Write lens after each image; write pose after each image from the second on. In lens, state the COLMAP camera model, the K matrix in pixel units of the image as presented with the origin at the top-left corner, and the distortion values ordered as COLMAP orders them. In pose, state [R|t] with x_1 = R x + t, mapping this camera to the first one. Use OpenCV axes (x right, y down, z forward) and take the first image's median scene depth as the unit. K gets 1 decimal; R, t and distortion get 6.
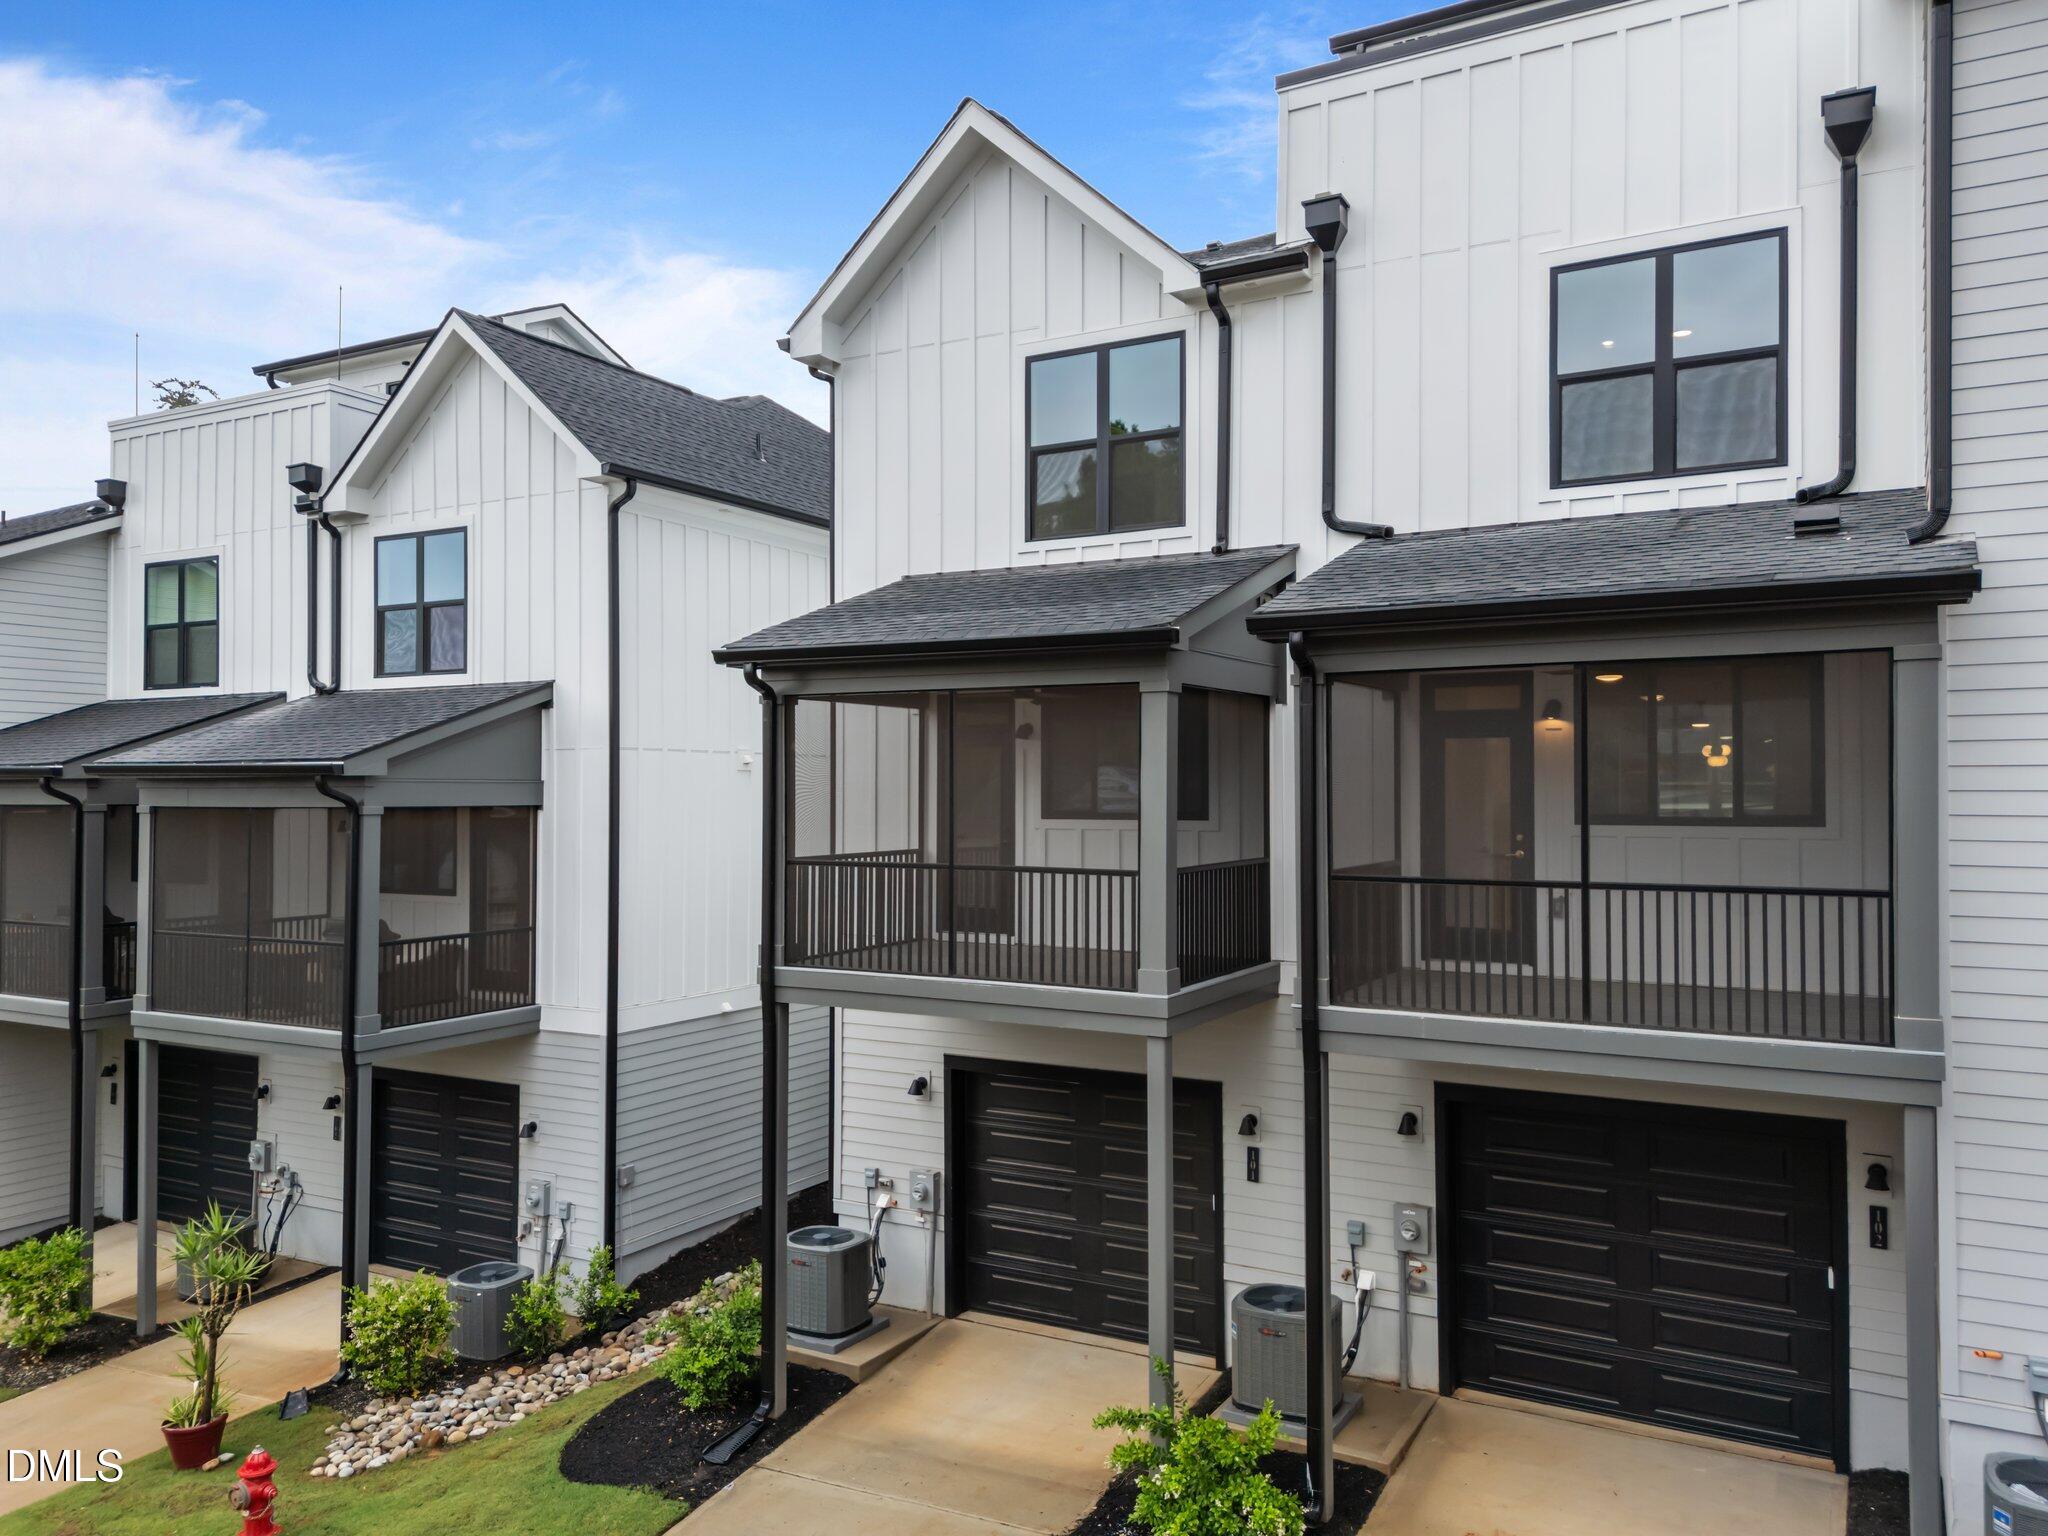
lens RADIAL K [[1505.9, 0, 1024.1], [0, 1505.9, 771.2], [0, 0, 1]] dist [0.071754, -0.062330]
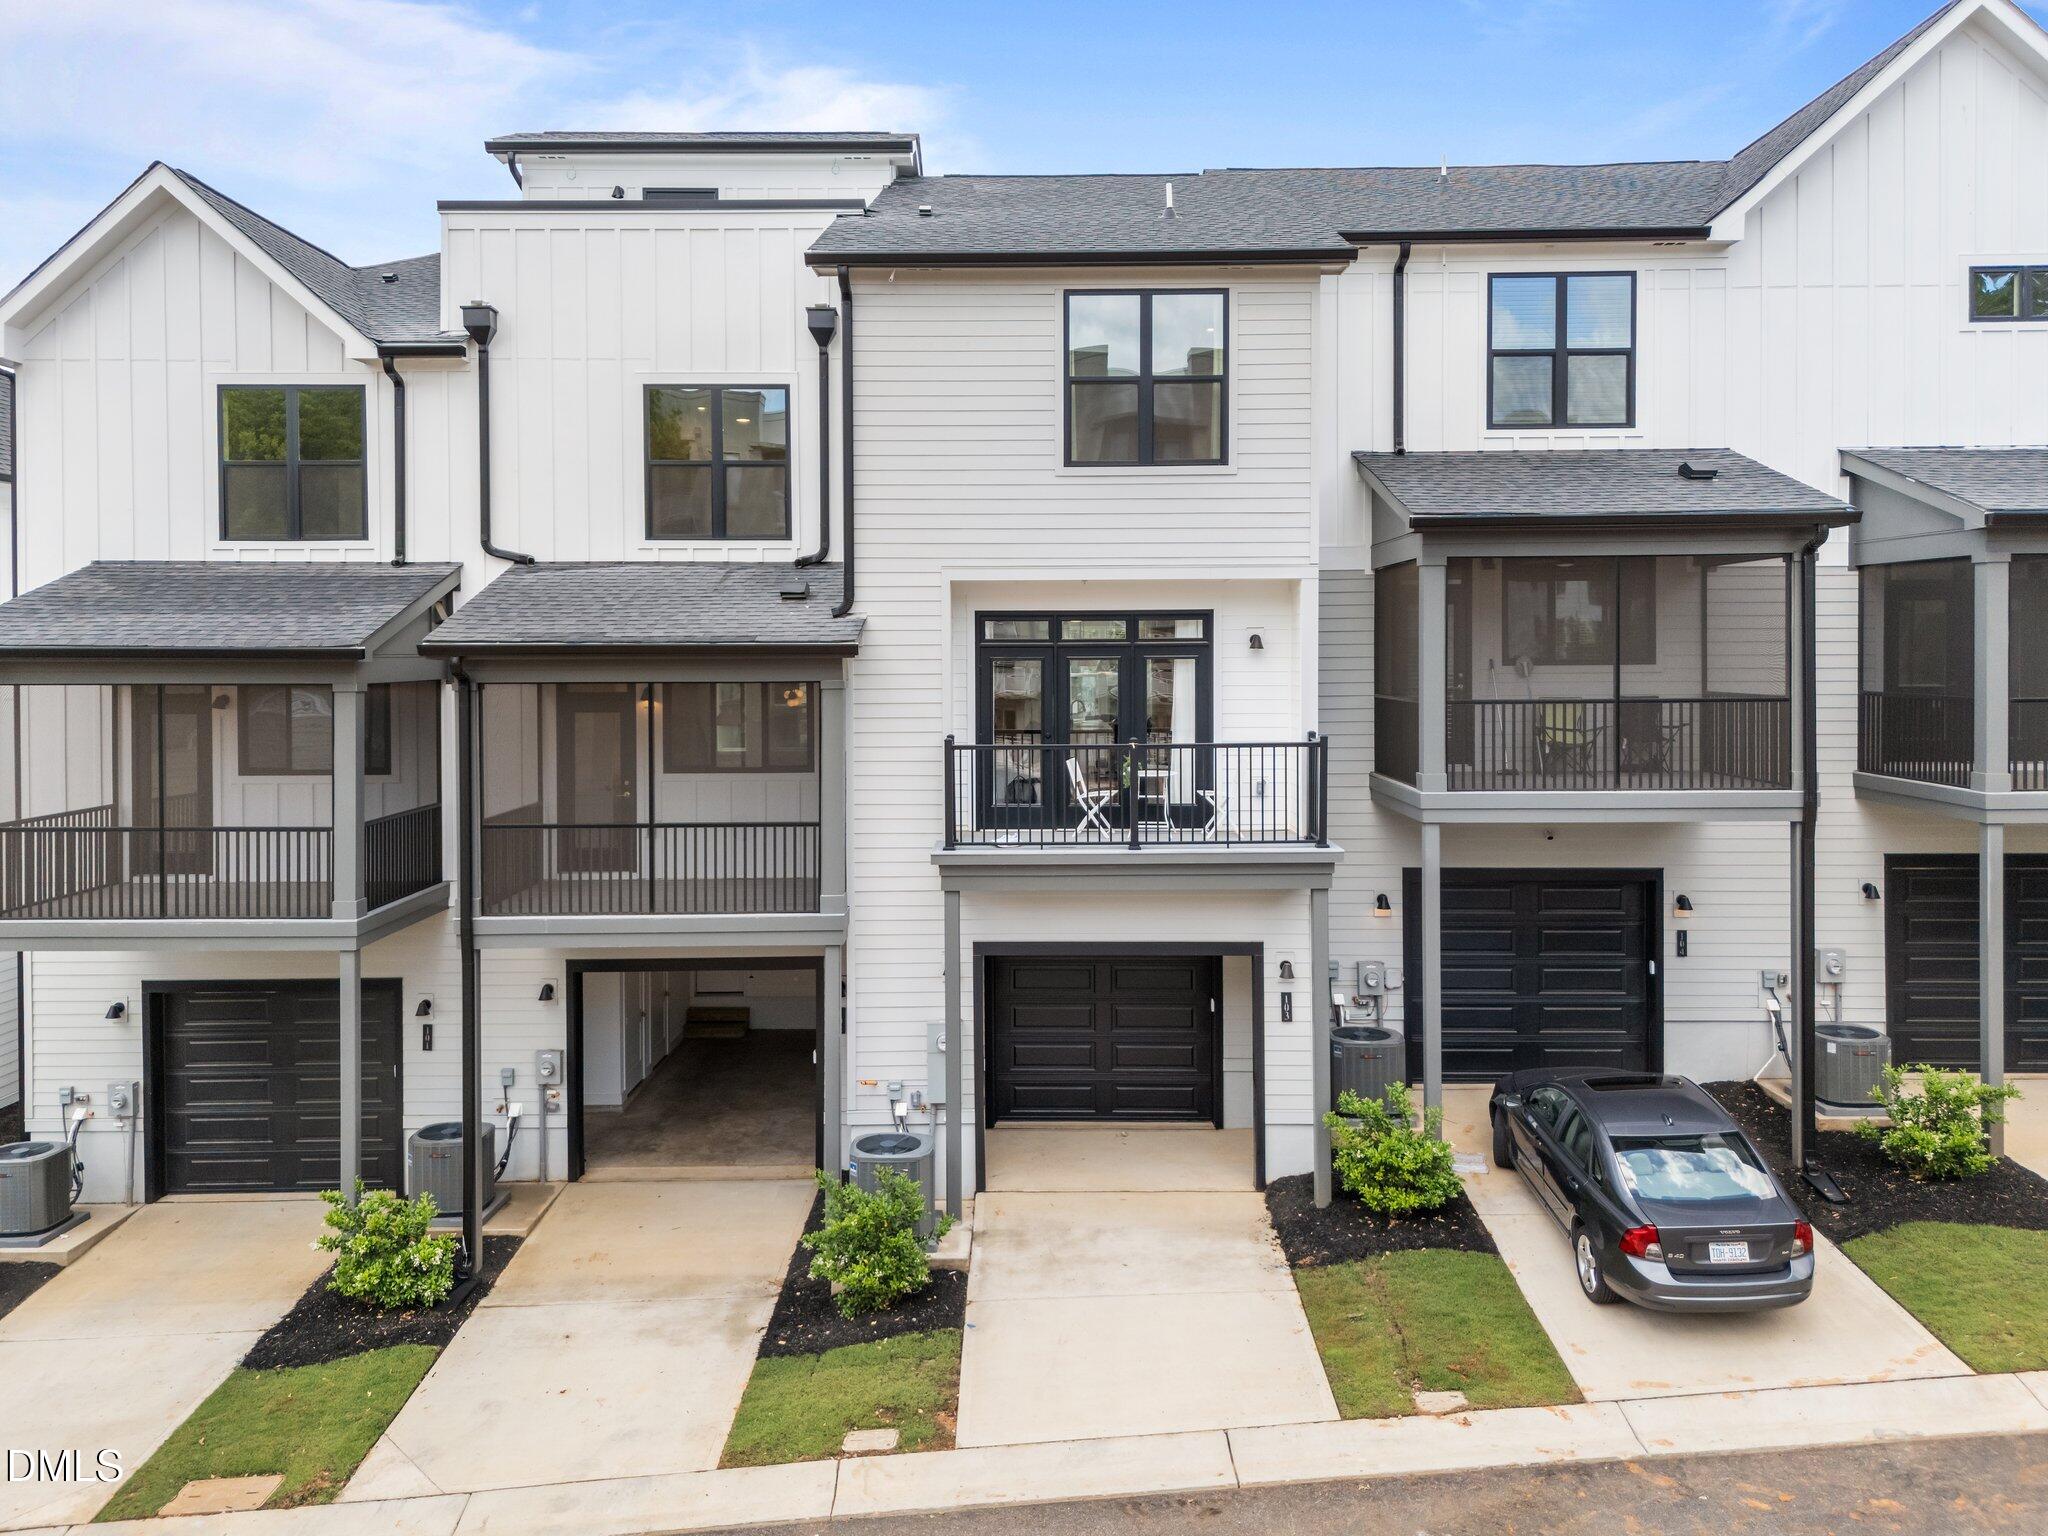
lens RADIAL K [[1549.3, 0, 1034.1], [0, 1549.3, 676.0], [0, 0, 1]] dist [0.064256, -0.055590]
pose [[0.873568, -0.010609, 0.486586, -0.047435], [-0.002972, 0.999628, 0.027129, -0.094229], [-0.486693, -0.025145, 0.873211, -0.445284]]
